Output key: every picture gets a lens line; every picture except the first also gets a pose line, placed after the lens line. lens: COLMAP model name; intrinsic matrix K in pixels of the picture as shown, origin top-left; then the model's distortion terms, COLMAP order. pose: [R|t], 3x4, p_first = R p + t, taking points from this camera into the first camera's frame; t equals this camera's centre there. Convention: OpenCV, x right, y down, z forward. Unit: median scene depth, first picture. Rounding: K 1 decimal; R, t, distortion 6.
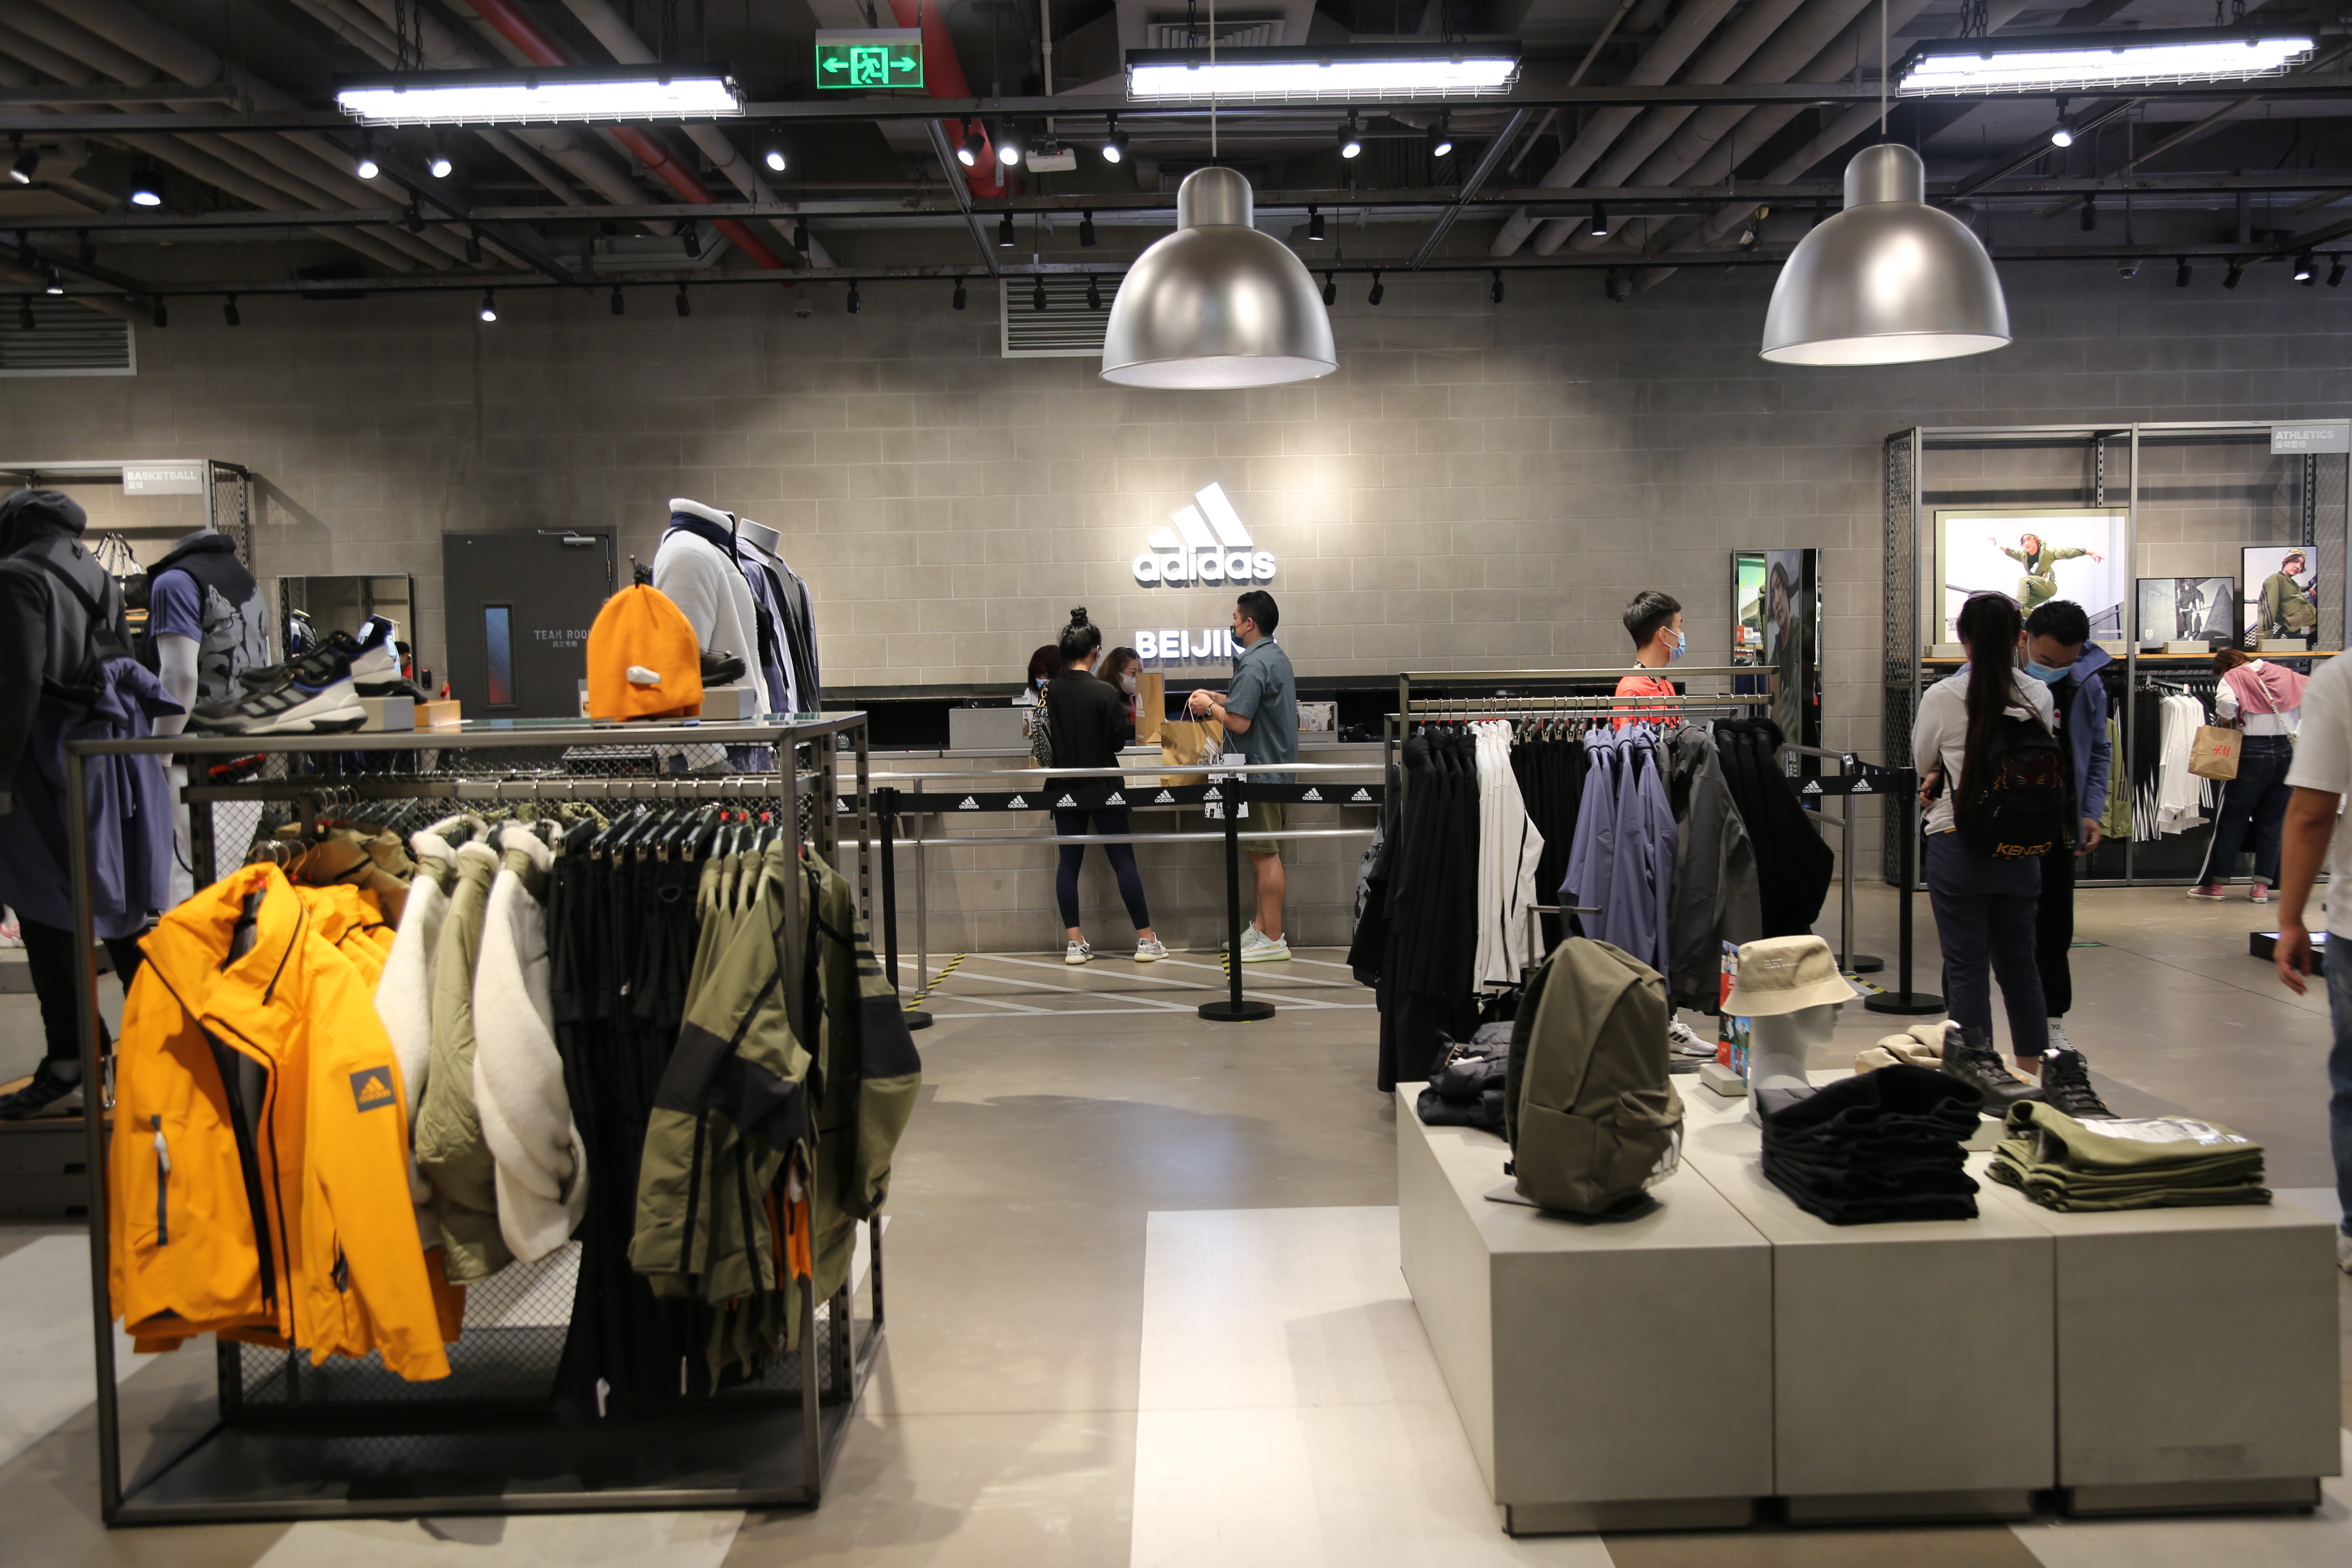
lens RADIAL K [[2155.3, 0, 1178.1], [0, 2155.3, 783.7], [0, 0, 1]] dist [-0.010343, 0.000000]
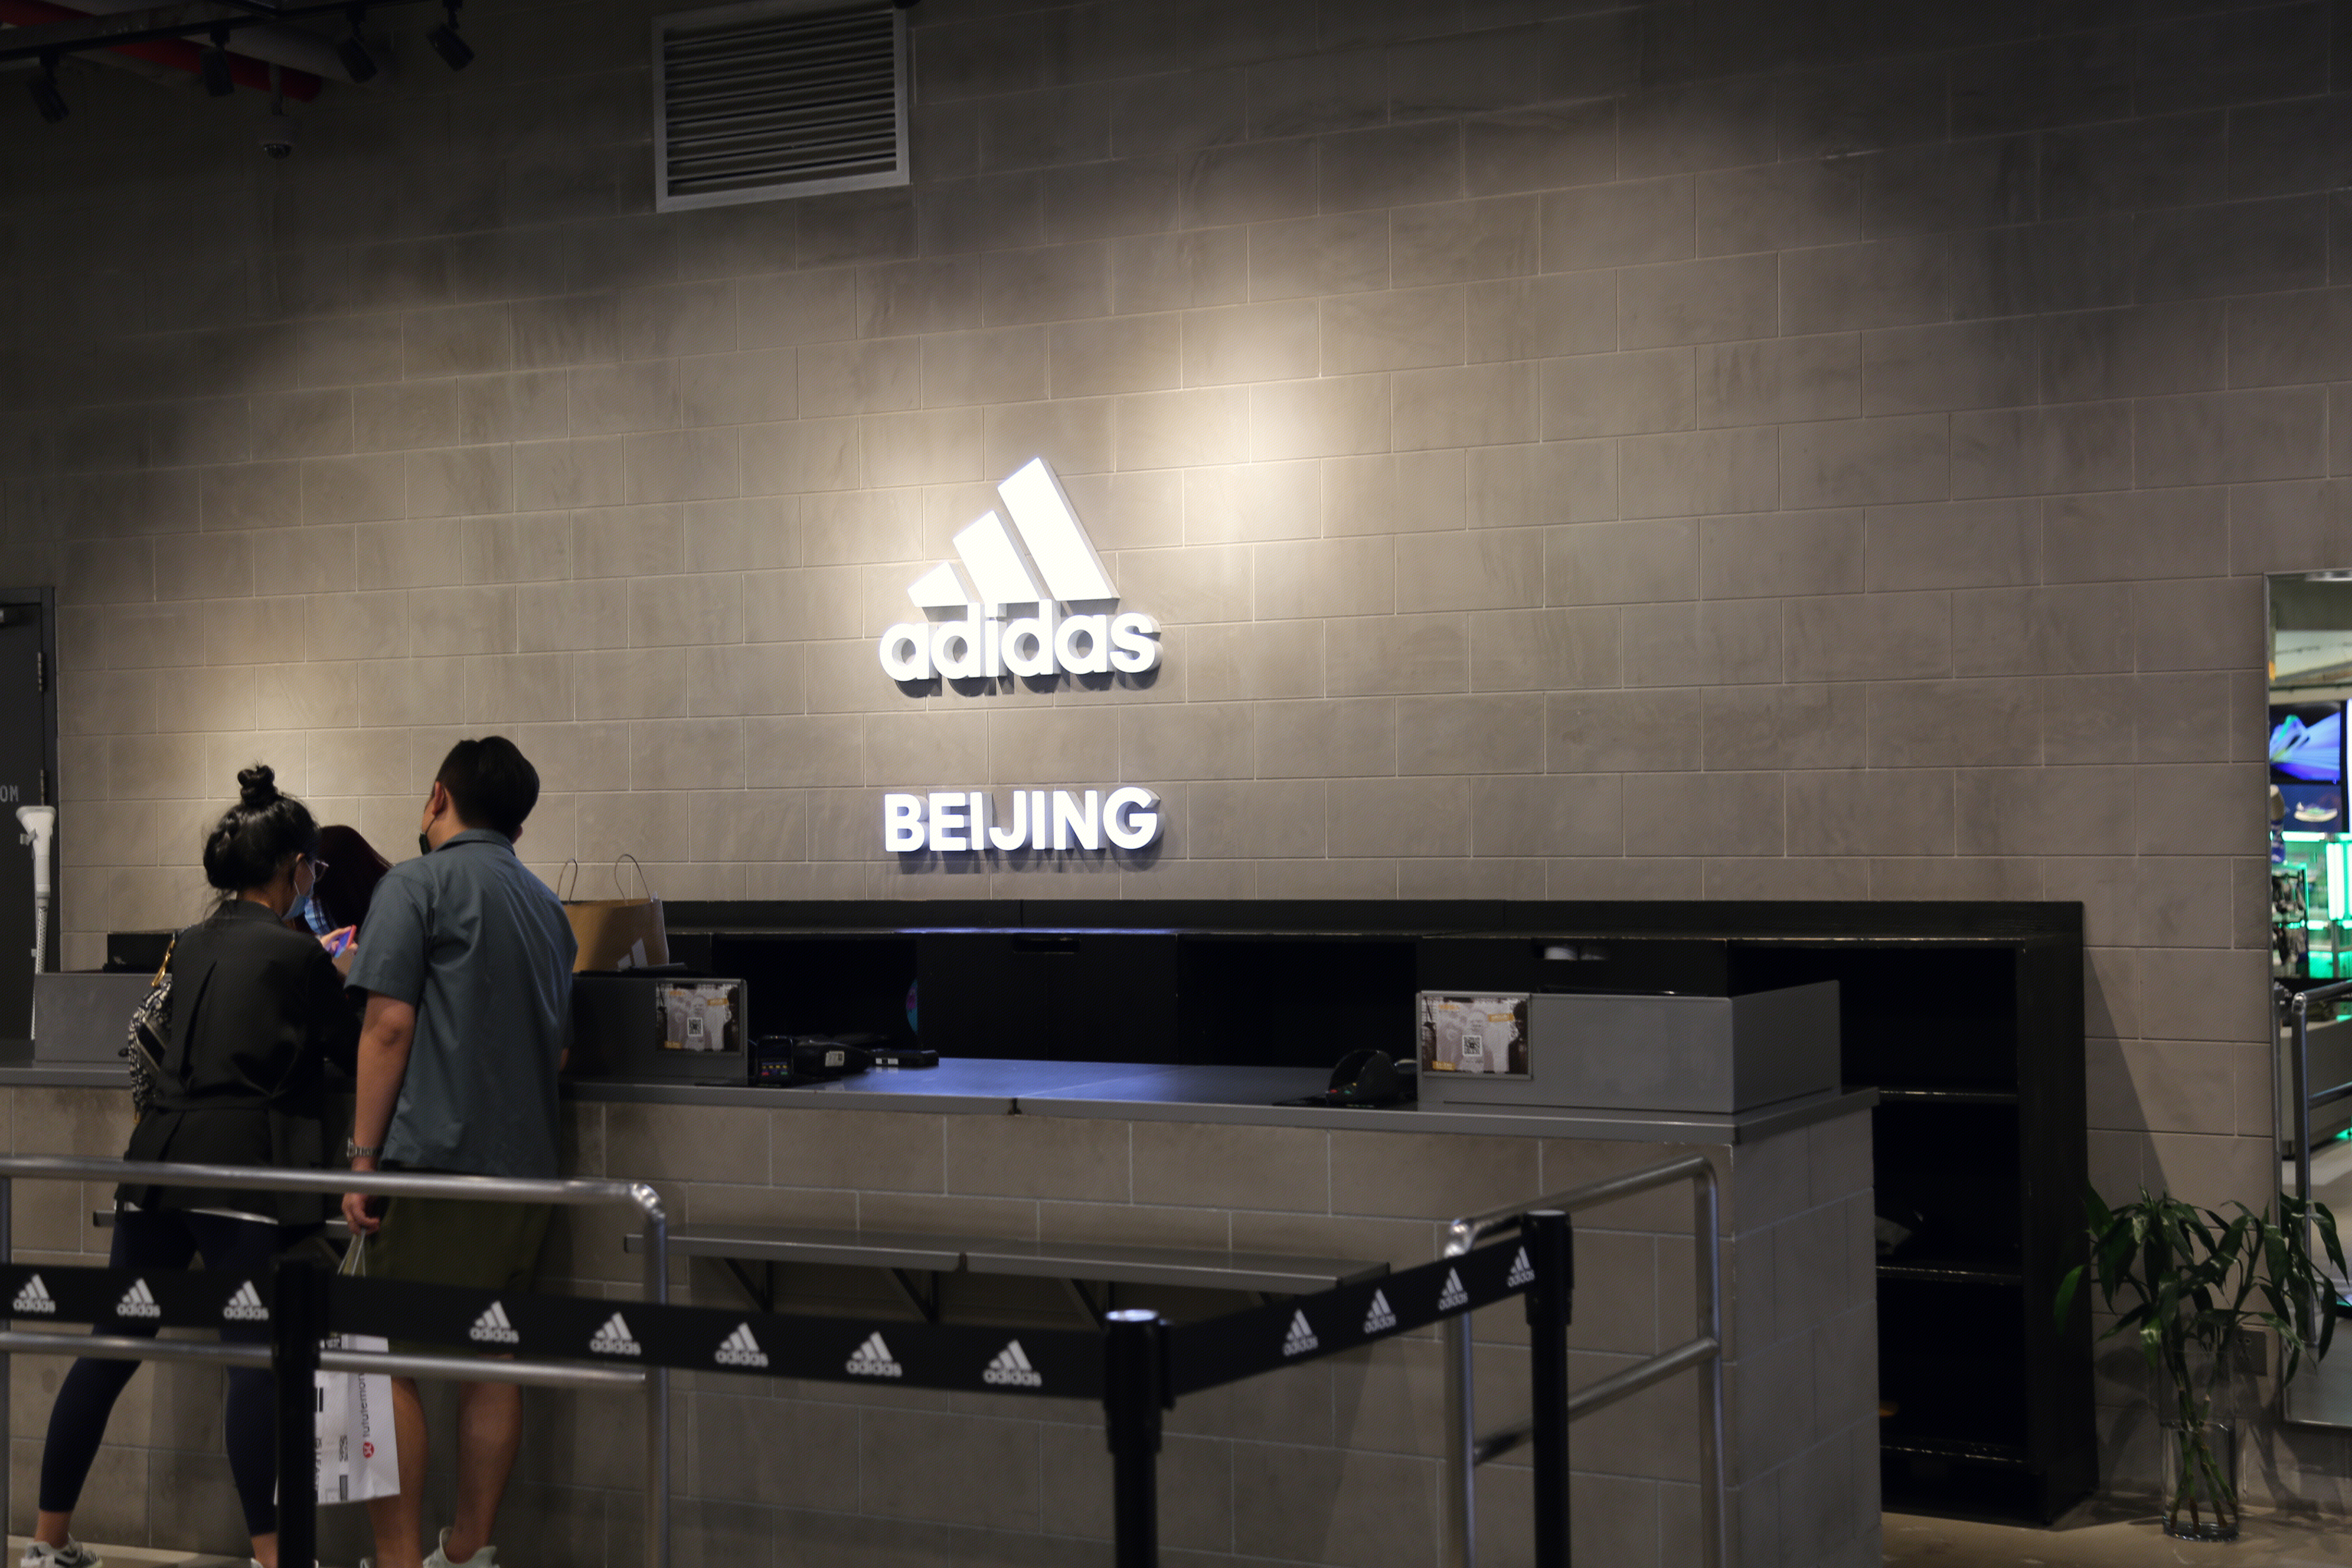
lens RADIAL K [[3368.0, 0, 1175.2], [0, 3368.0, 788.6], [0, 0, 1]] dist [0.188167, 0.000000]
pose [[0.871918, 0.003590, -0.489639, 0.381125], [-0.032461, 0.998197, -0.050486, -0.037808], [0.488575, 0.059914, 0.870463, 0.412541]]
